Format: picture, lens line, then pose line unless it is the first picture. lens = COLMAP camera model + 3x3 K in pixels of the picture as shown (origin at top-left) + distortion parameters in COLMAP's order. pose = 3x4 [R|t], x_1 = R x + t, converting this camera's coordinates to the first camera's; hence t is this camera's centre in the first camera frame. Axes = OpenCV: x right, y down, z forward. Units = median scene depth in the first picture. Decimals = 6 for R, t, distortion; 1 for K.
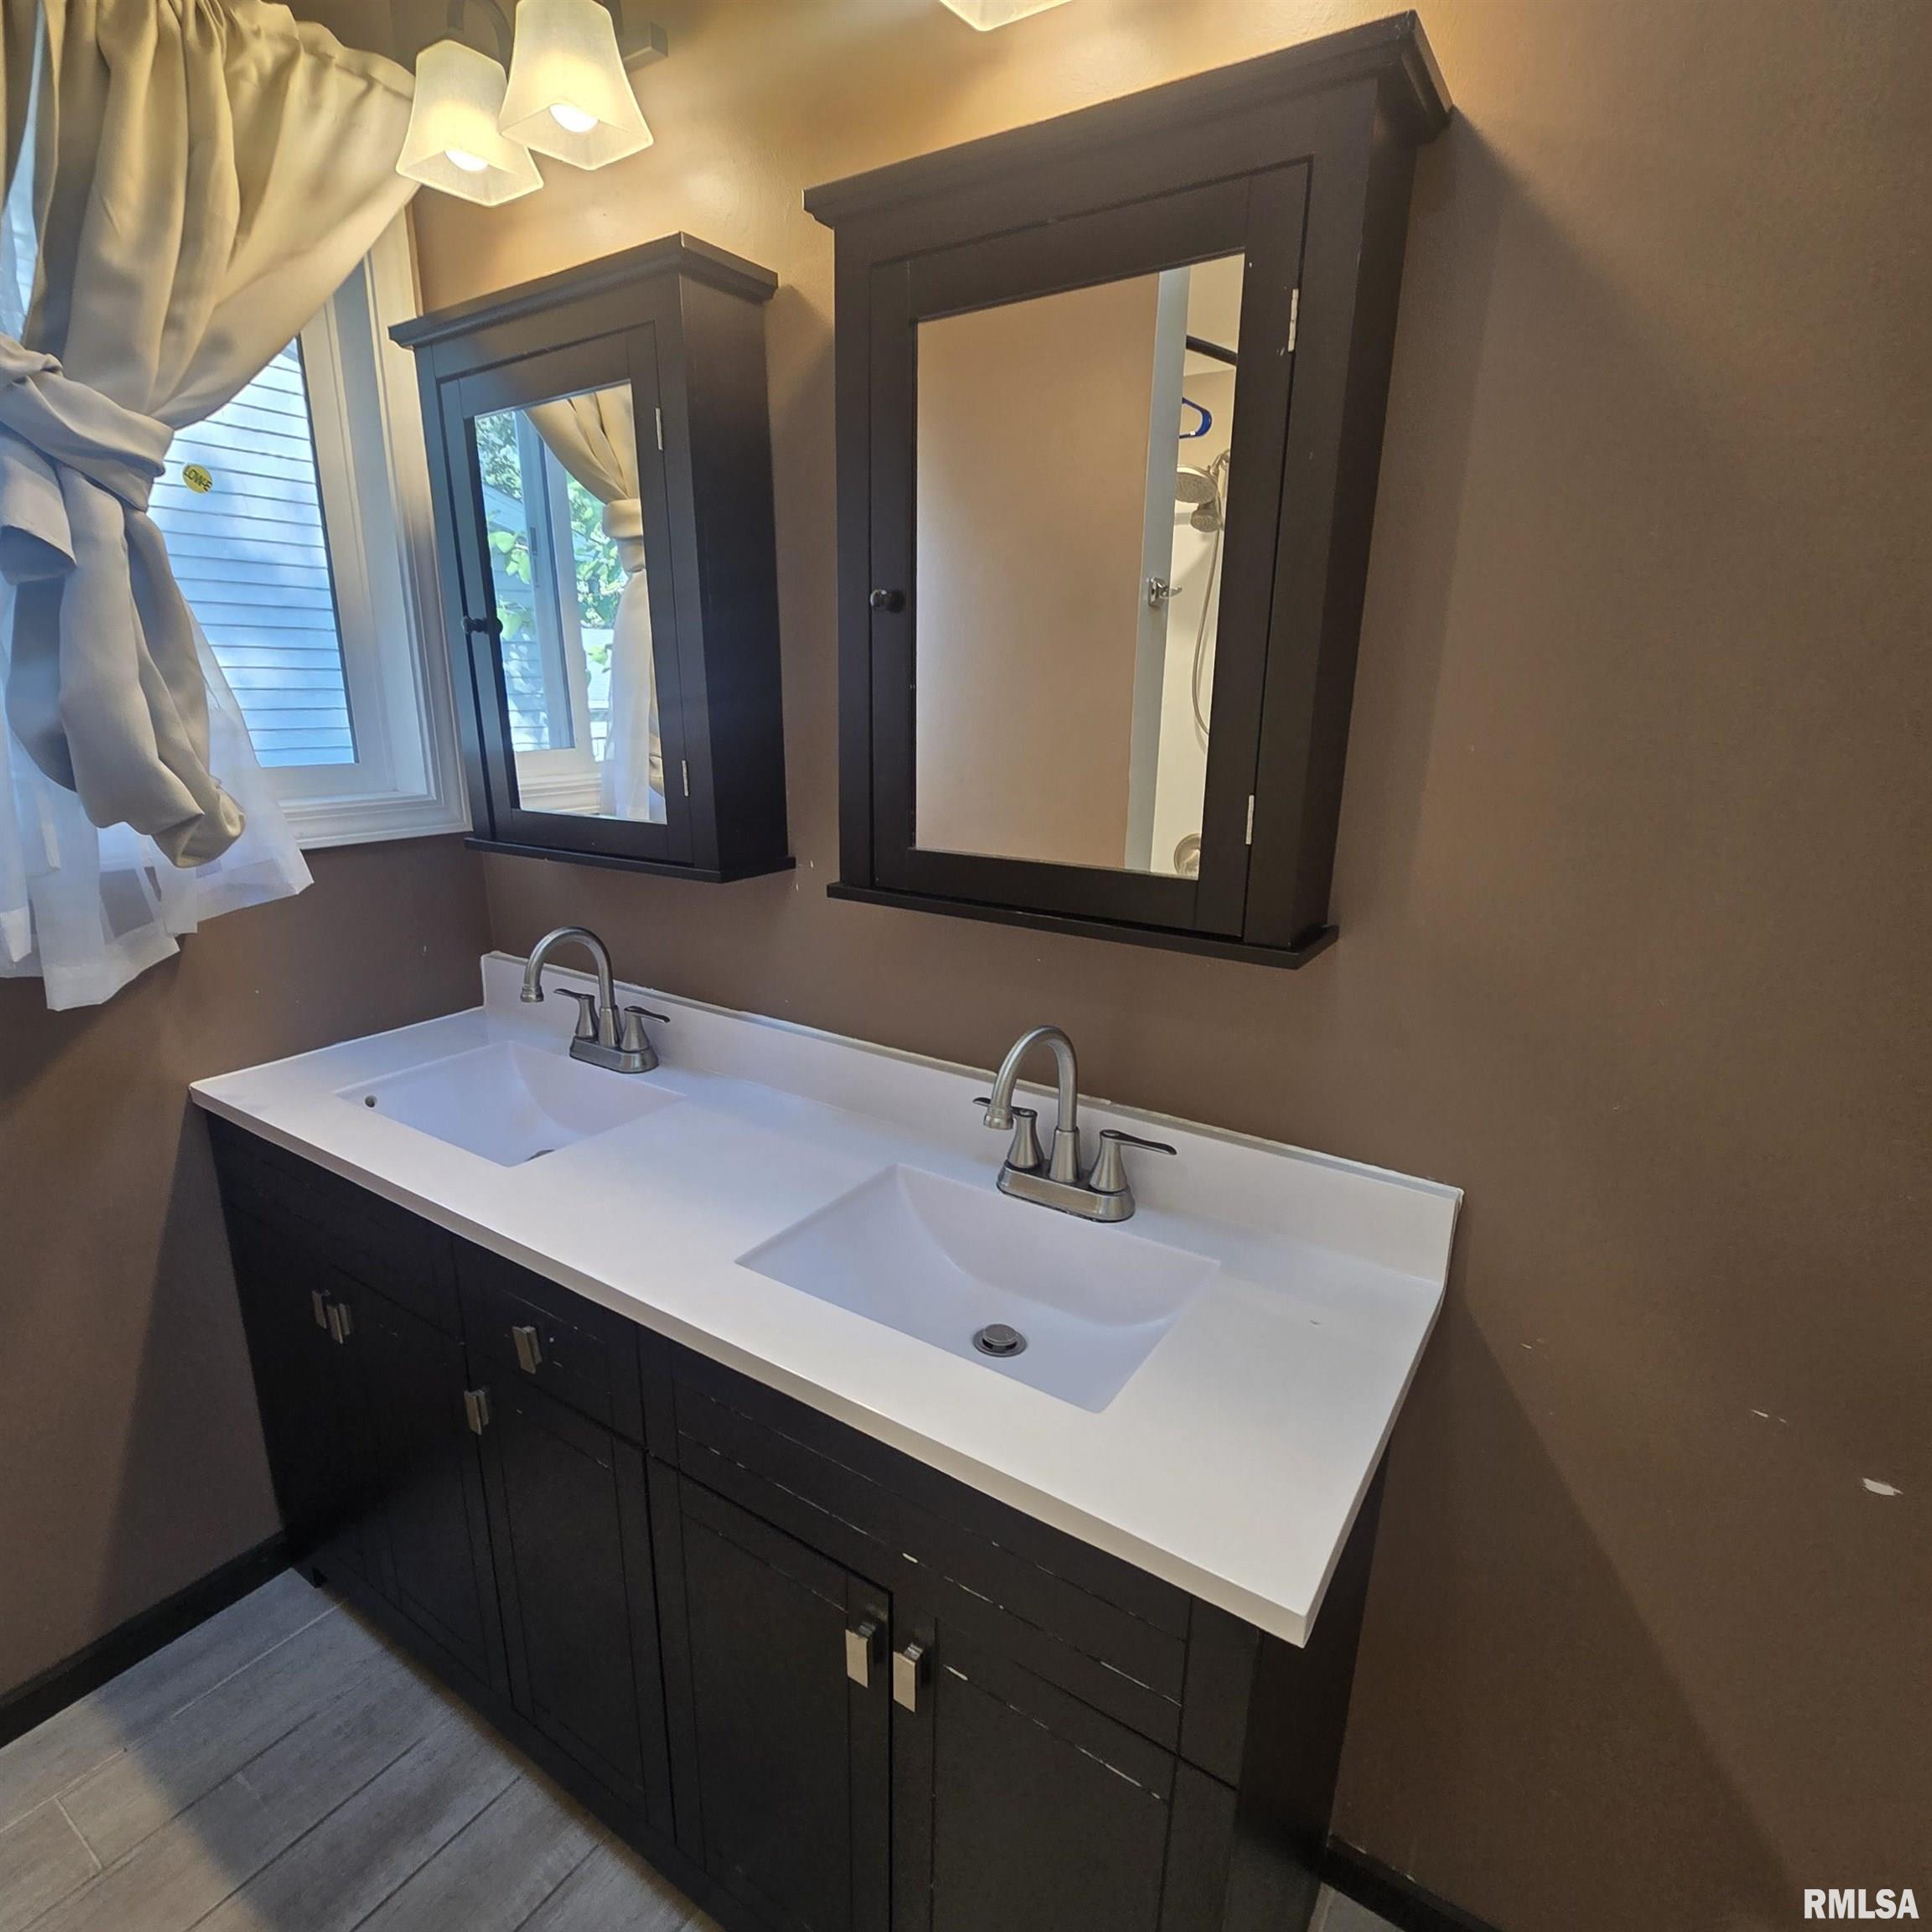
lens RADIAL K [[1056.9, 0, 952.4], [0, 1056.9, 981.0], [0, 0, 1]] dist [-0.004654, 0.000601]
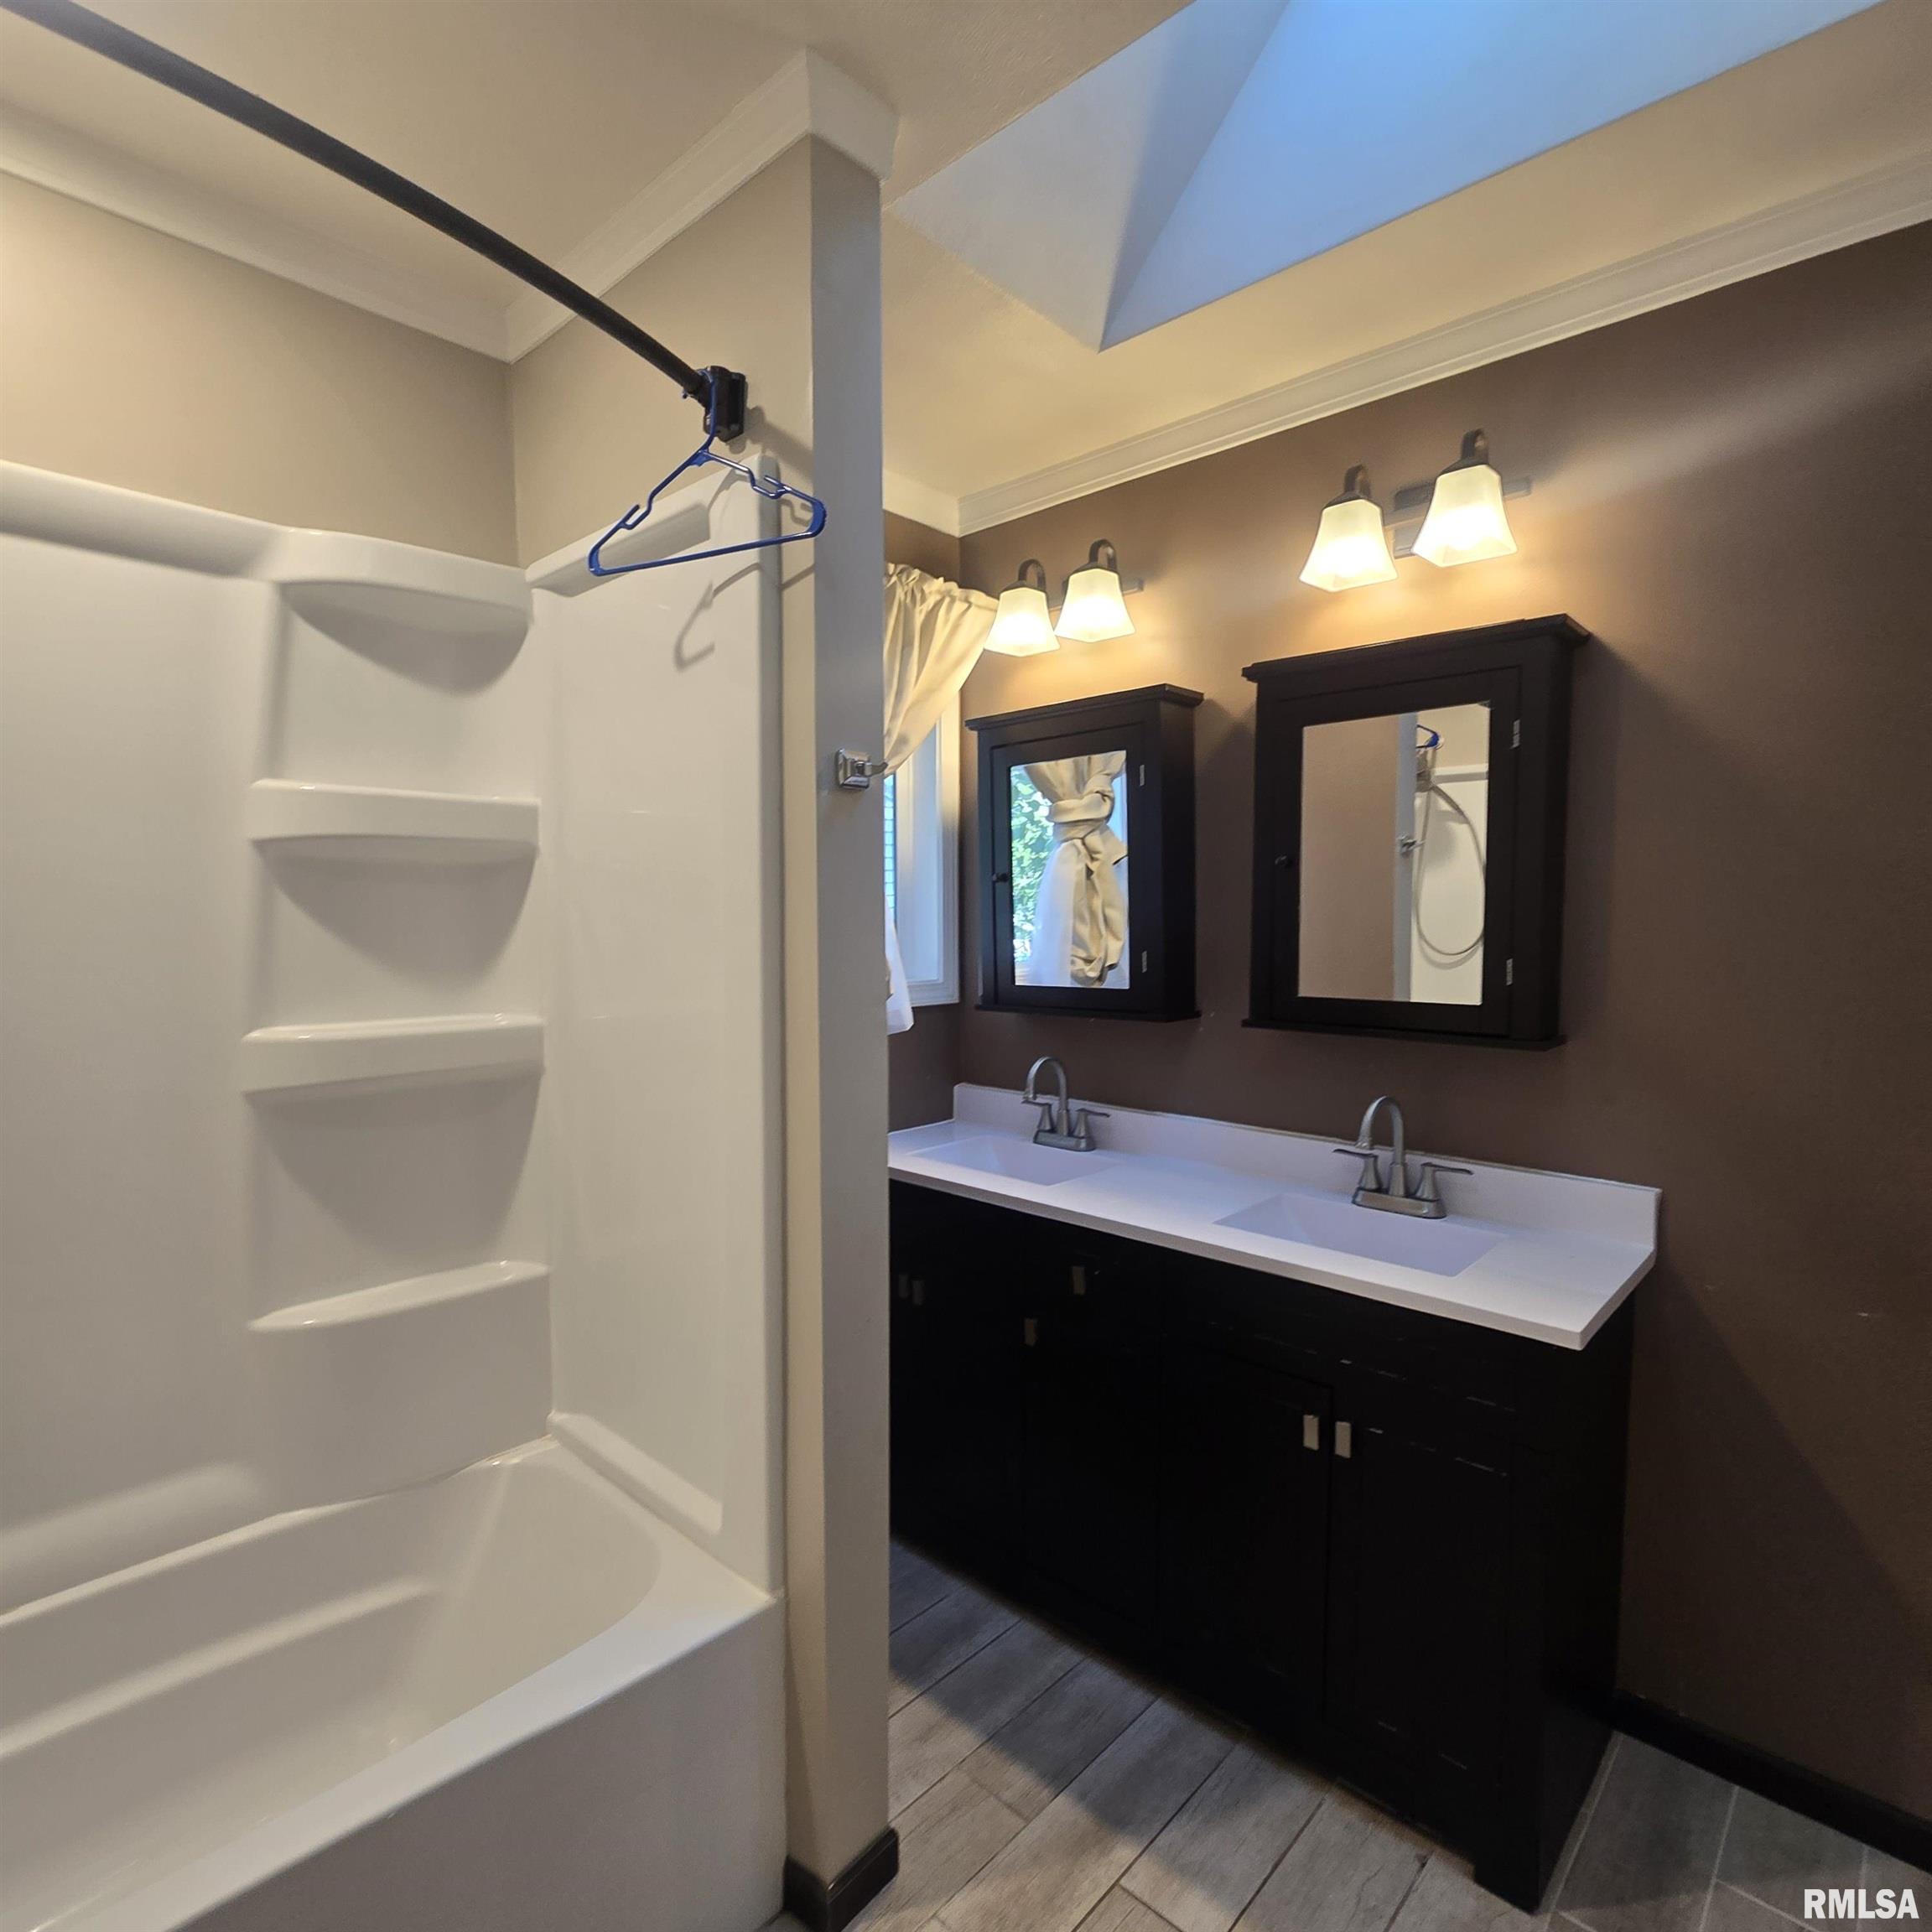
lens RADIAL K [[1056.9, 0, 952.1], [0, 1056.9, 980.7], [0, 0, 1]] dist [-0.004654, 0.000601]
pose [[0.986559, -0.004592, -0.163339, -0.301160], [-0.030148, 0.977330, -0.209565, 0.221039], [0.160599, 0.211673, 0.964055, -0.744330]]
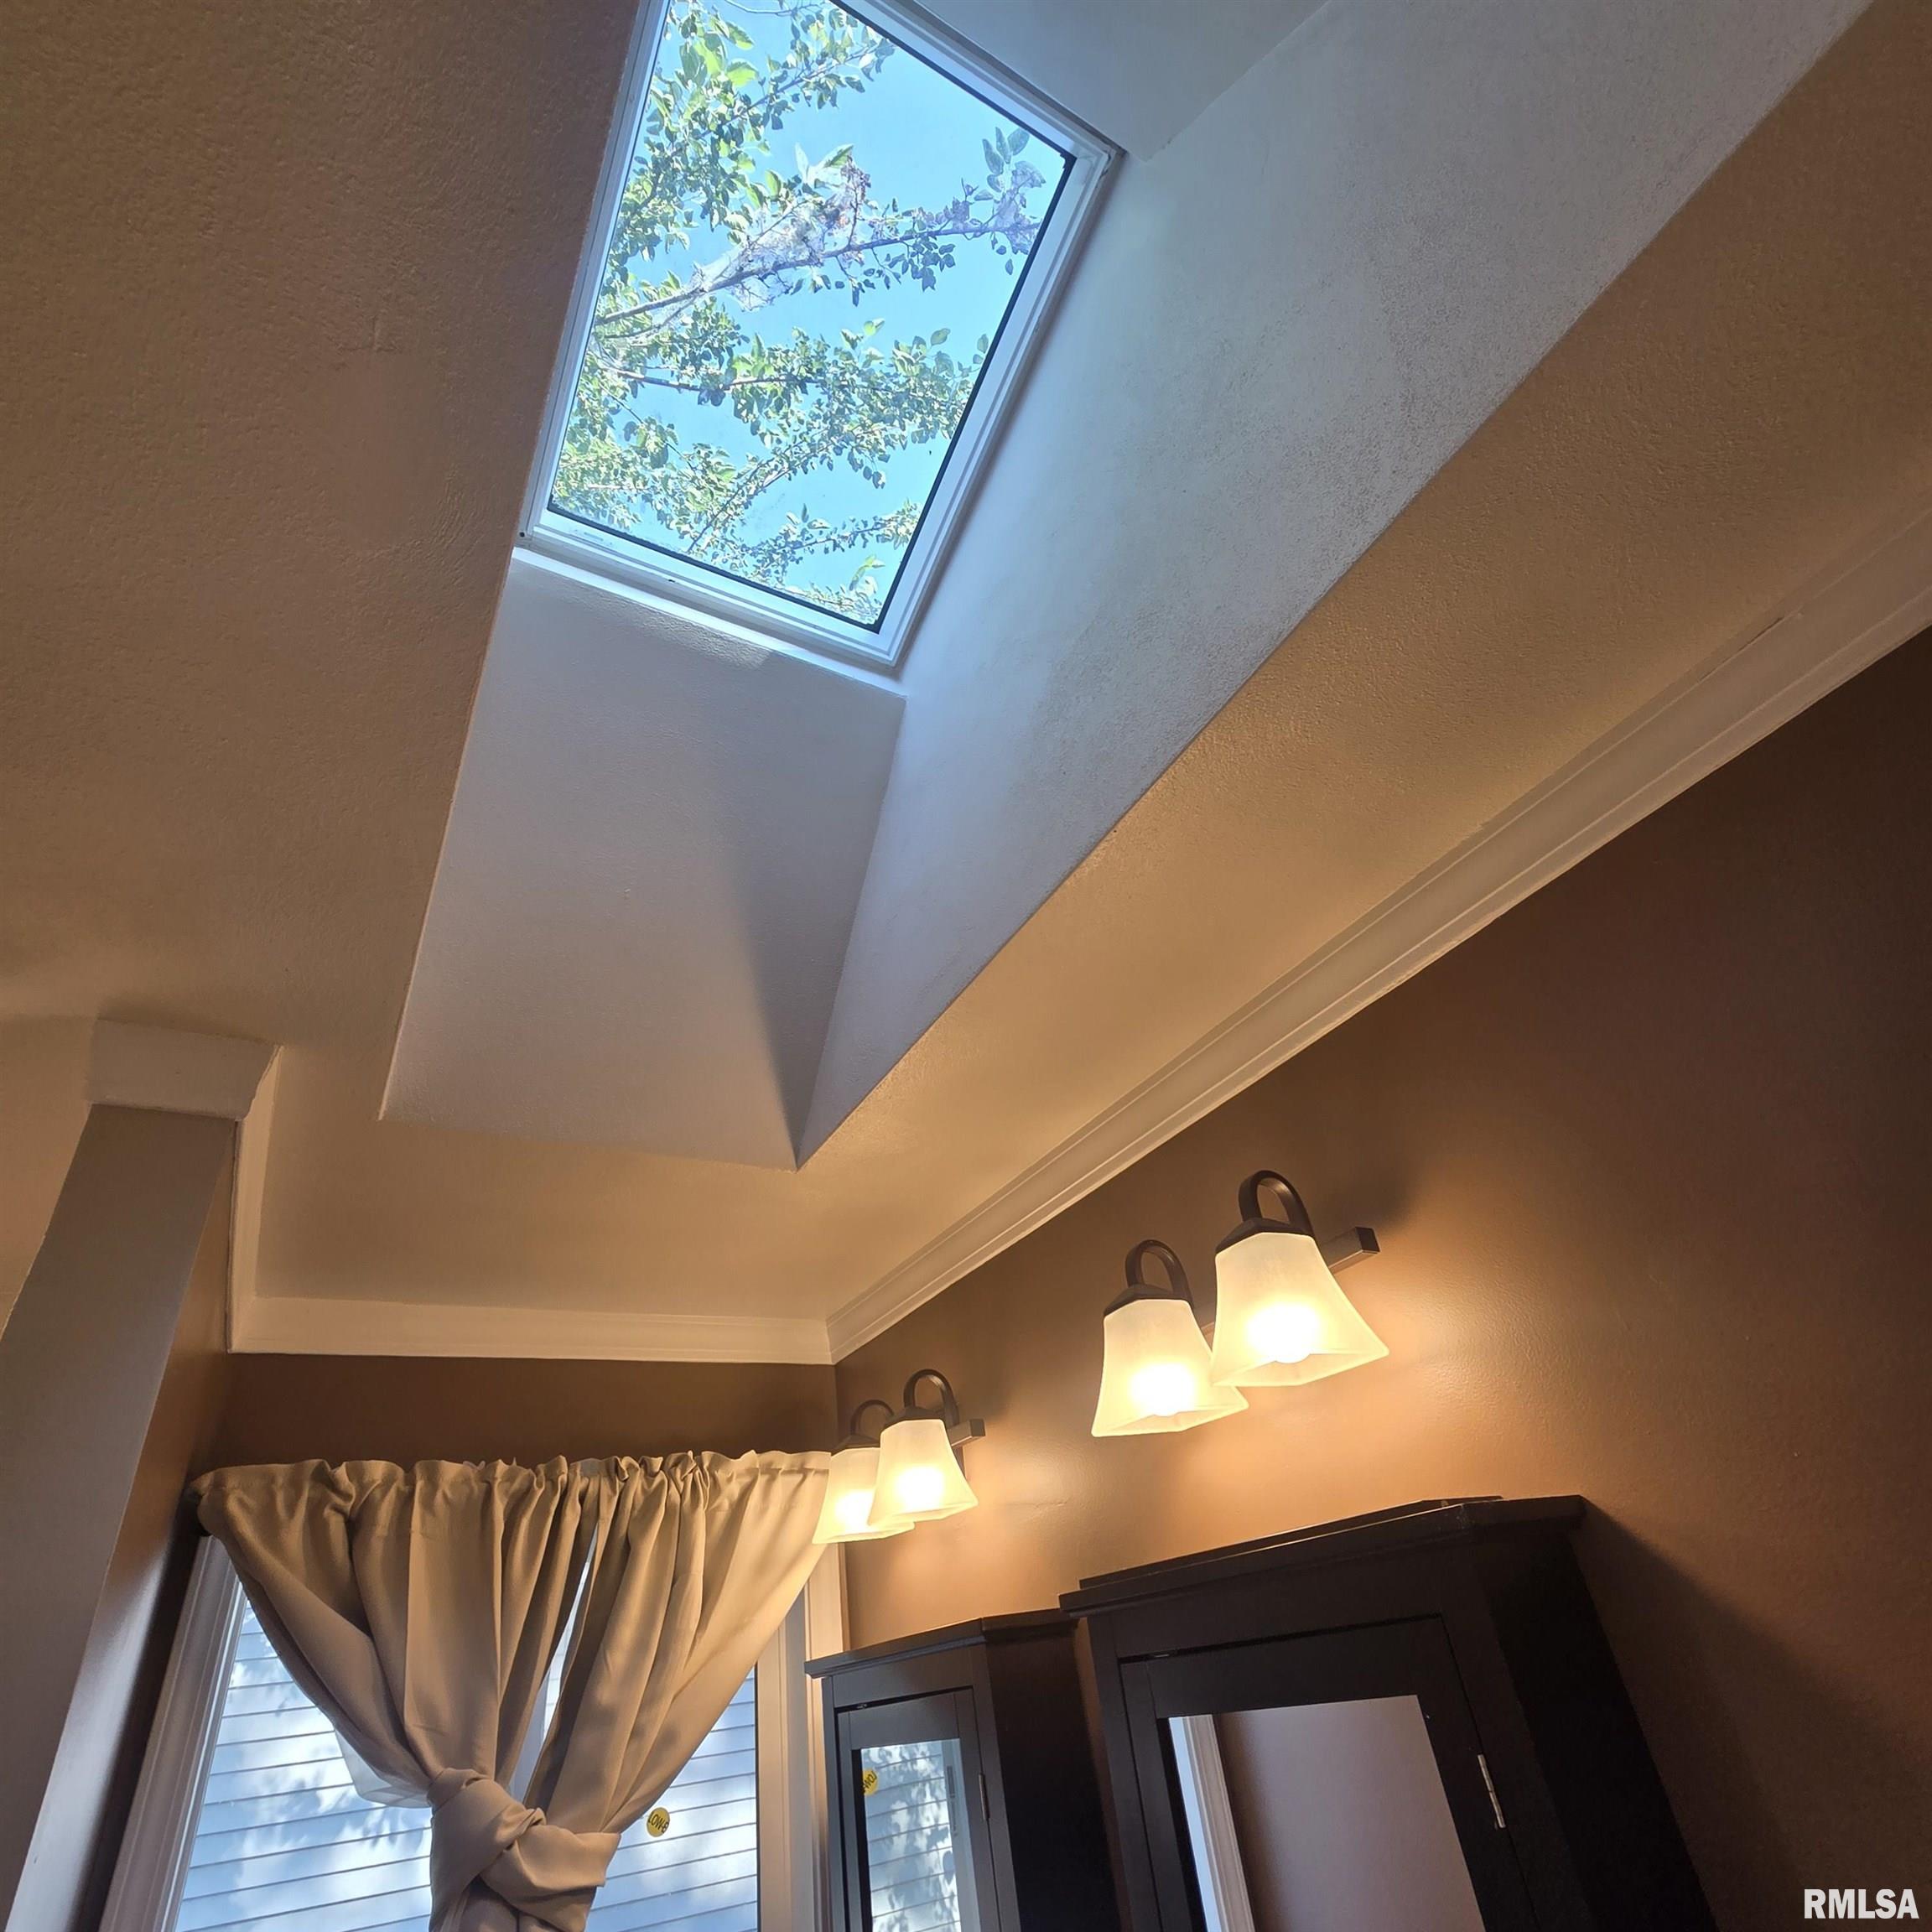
lens RADIAL K [[1056.9, 0, 956.9], [0, 1056.9, 981.2], [0, 0, 1]] dist [-0.004654, 0.000601]
pose [[0.879674, -0.347186, -0.325016, 0.313282], [-0.004037, 0.677939, -0.735107, -0.302944], [0.475560, 0.647967, 0.594964, -0.148873]]
